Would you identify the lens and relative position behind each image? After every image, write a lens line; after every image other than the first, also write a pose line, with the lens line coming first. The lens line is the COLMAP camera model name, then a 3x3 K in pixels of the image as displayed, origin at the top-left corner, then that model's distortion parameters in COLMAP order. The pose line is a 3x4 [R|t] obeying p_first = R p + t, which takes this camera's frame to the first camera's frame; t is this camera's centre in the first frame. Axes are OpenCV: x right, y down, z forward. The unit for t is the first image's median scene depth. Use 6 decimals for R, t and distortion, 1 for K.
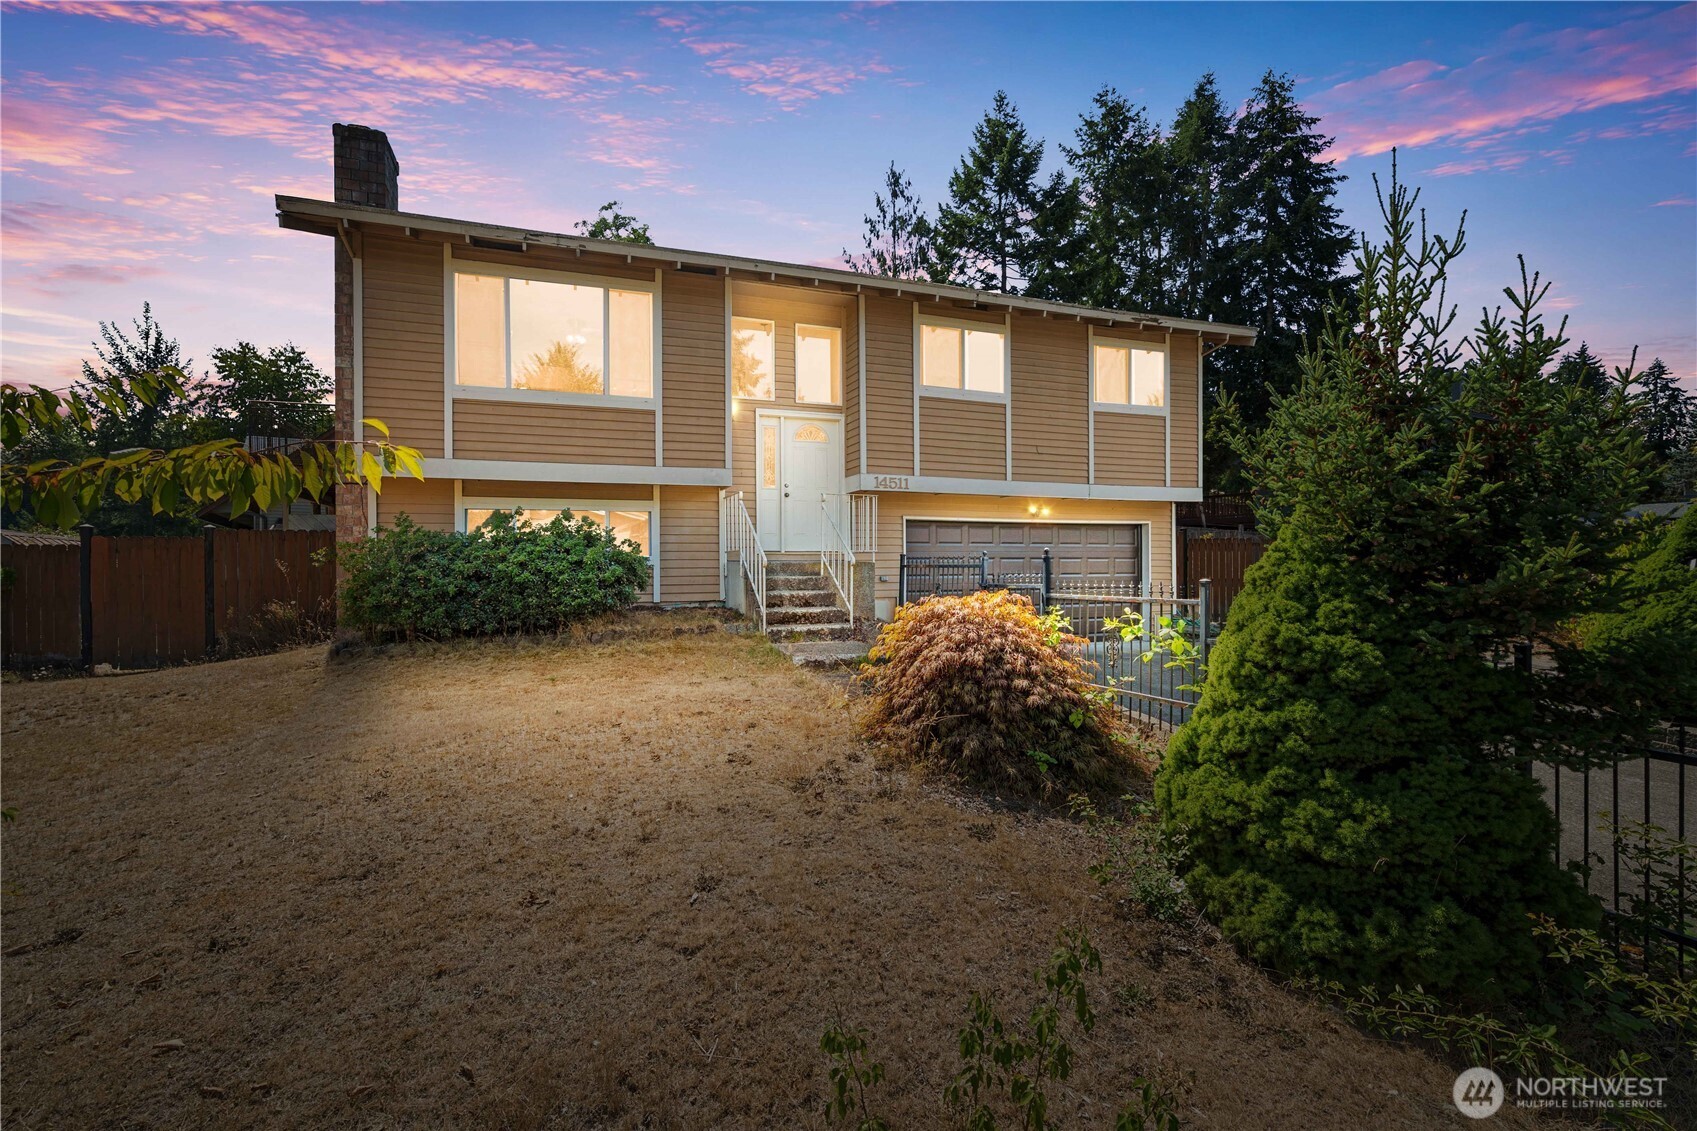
lens RADIAL K [[776.5, 0, 826.8], [0, 776.5, 563.5], [0, 0, 1]] dist [-0.006833, 0.003375]
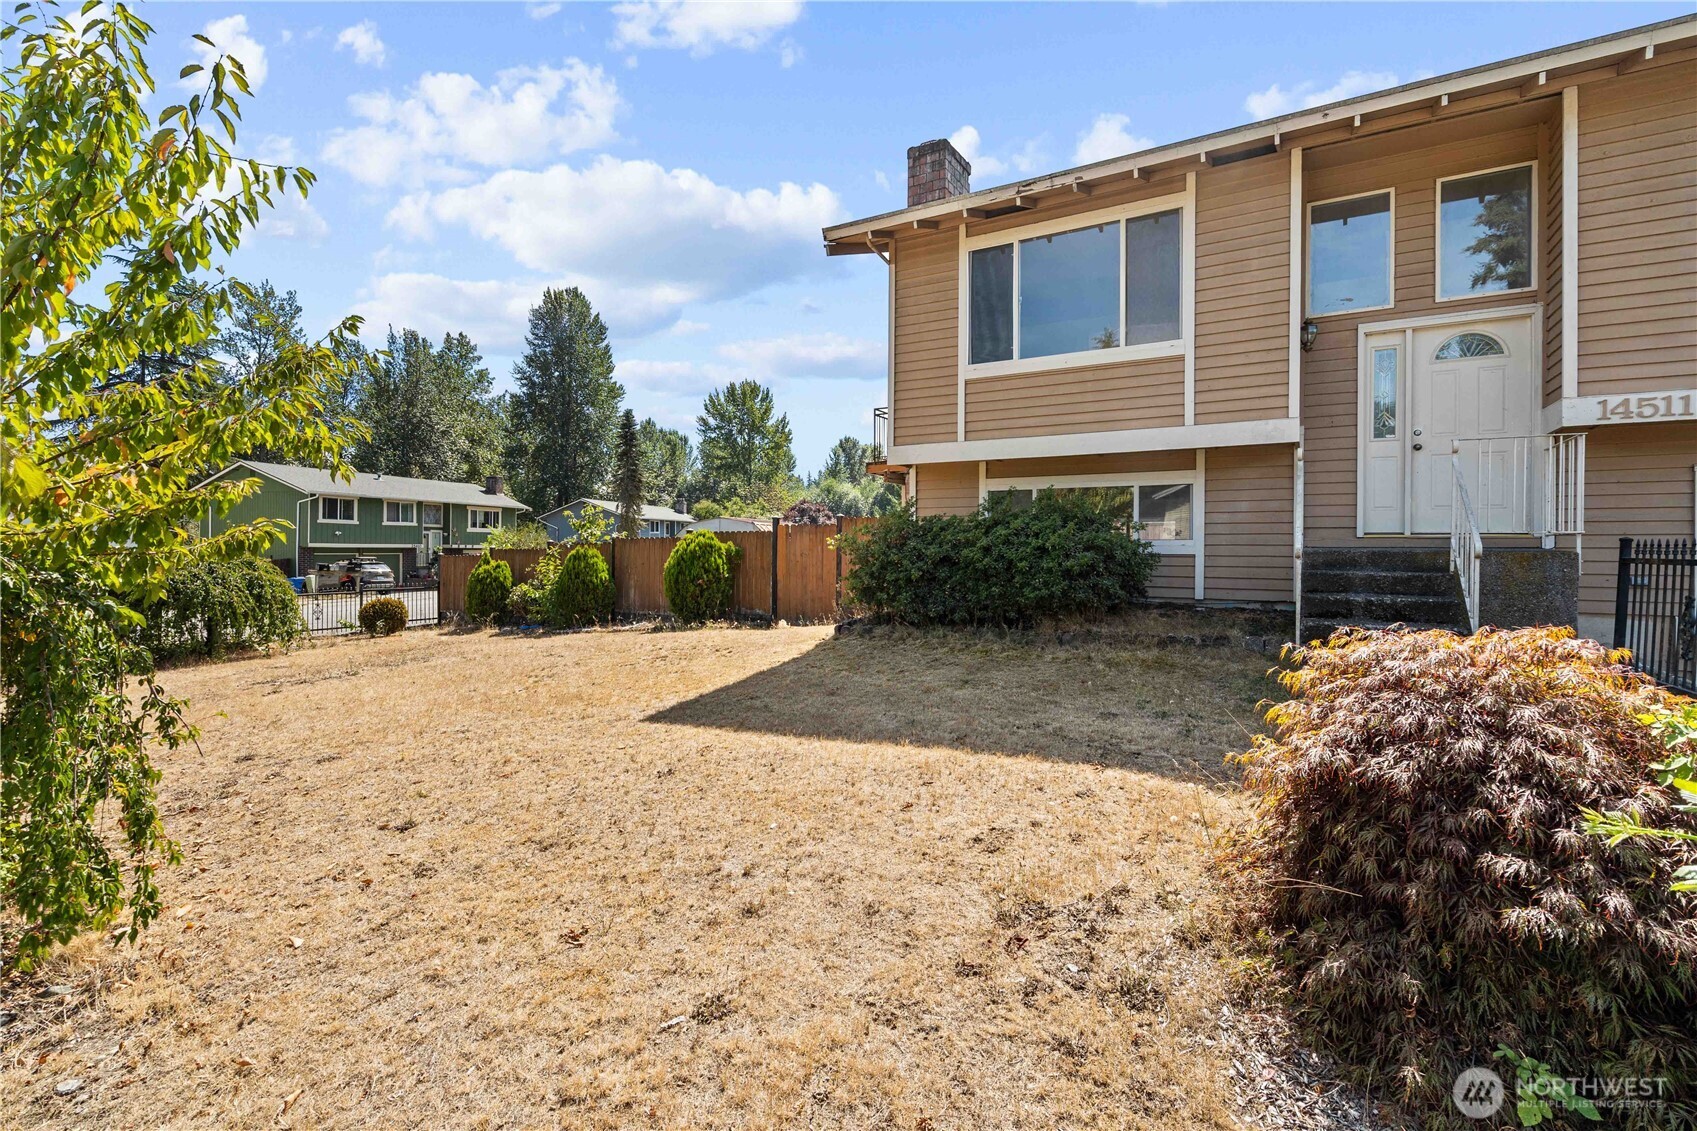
lens RADIAL K [[776.5, 0, 835.4], [0, 776.5, 542.9], [0, 0, 1]] dist [-0.006833, 0.003375]
pose [[0.625712, 0.004138, -0.780043, 0.170808], [-0.006442, 0.999979, 0.000138, -0.004804], [0.780027, 0.004939, 0.625726, 0.237328]]
